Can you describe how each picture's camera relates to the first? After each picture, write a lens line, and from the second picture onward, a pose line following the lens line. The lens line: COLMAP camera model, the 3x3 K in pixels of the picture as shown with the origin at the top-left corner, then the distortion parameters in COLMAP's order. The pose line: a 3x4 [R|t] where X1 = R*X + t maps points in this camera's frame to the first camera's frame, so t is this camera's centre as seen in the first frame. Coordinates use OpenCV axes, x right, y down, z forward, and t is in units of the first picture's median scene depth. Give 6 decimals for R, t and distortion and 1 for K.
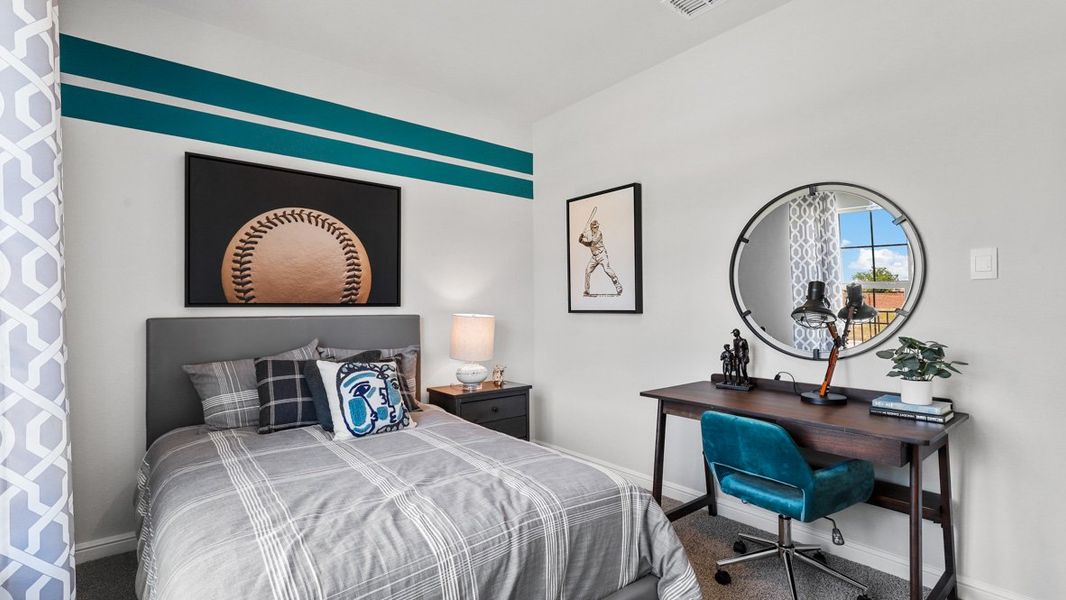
lens RADIAL K [[482.4, 0, 531.0], [0, 482.4, 302.5], [0, 0, 1]] dist [0.000402, -0.000645]
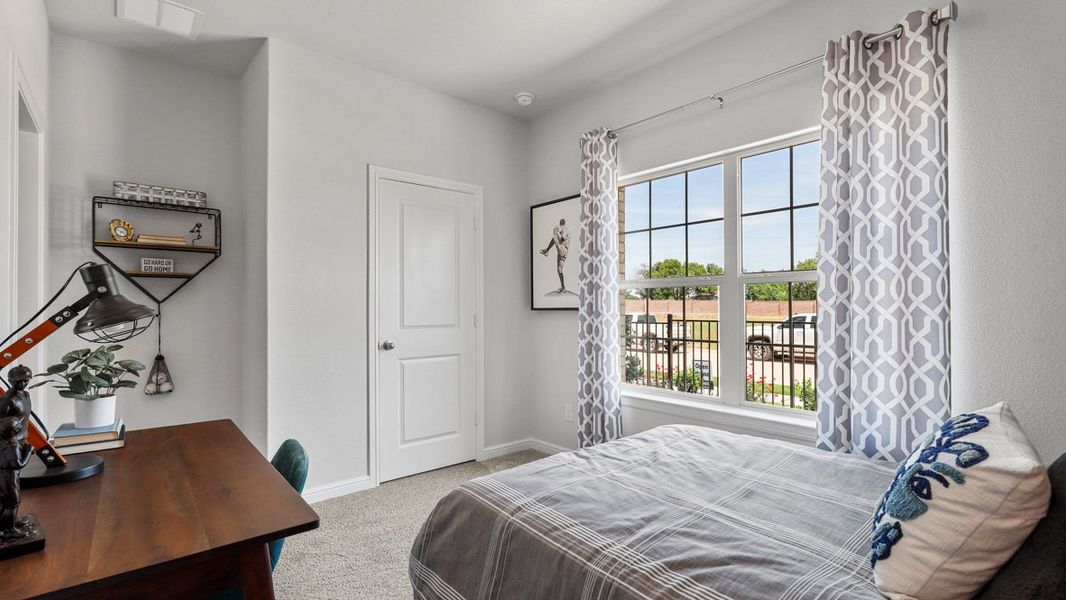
lens RADIAL K [[482.4, 0, 531.0], [0, 482.4, 302.5], [0, 0, 1]] dist [0.000402, -0.000645]
pose [[-0.999626, 0.011928, -0.024606, 0.107482], [0.012485, 0.999666, -0.022611, 0.030236], [0.024328, -0.022910, -0.999441, 2.343111]]
